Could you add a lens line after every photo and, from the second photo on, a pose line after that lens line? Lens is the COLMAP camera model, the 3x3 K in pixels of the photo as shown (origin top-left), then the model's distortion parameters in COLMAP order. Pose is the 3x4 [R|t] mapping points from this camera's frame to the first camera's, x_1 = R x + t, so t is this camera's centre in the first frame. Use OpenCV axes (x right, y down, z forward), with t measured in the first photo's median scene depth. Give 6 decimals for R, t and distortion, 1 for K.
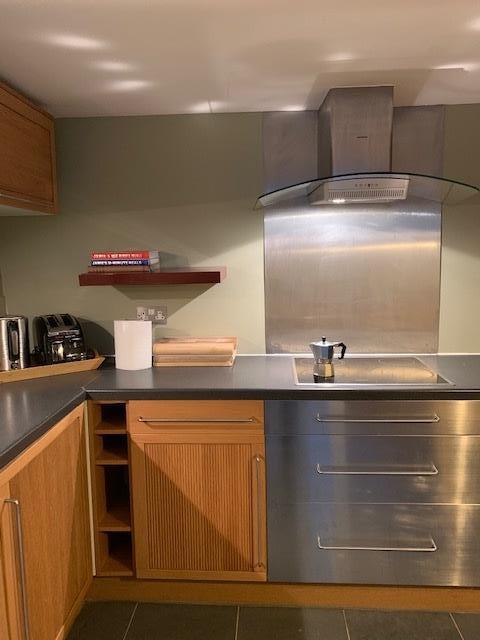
lens RADIAL K [[480.4, 0, 241.5], [0, 480.4, 310.7], [0, 0, 1]] dist [0.043801, -0.061676]
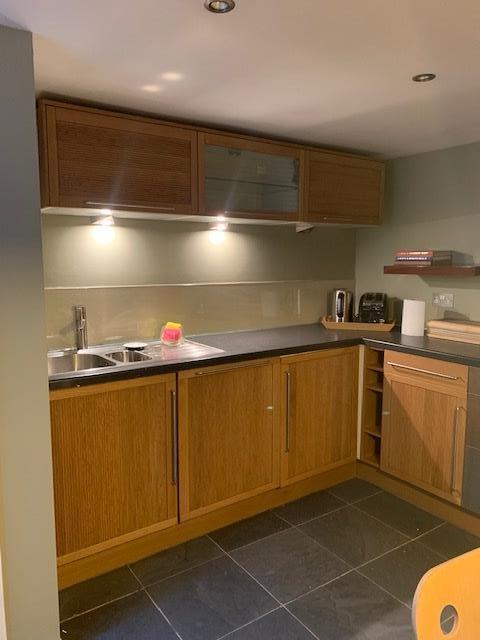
lens RADIAL K [[480.4, 0, 241.5], [0, 480.4, 310.7], [0, 0, 1]] dist [0.043801, -0.061676]
pose [[0.610152, 0.109688, -0.784654, 0.638093], [-0.106383, 0.992744, 0.056053, 0.027905], [0.785109, 0.049274, 0.617394, -0.280463]]
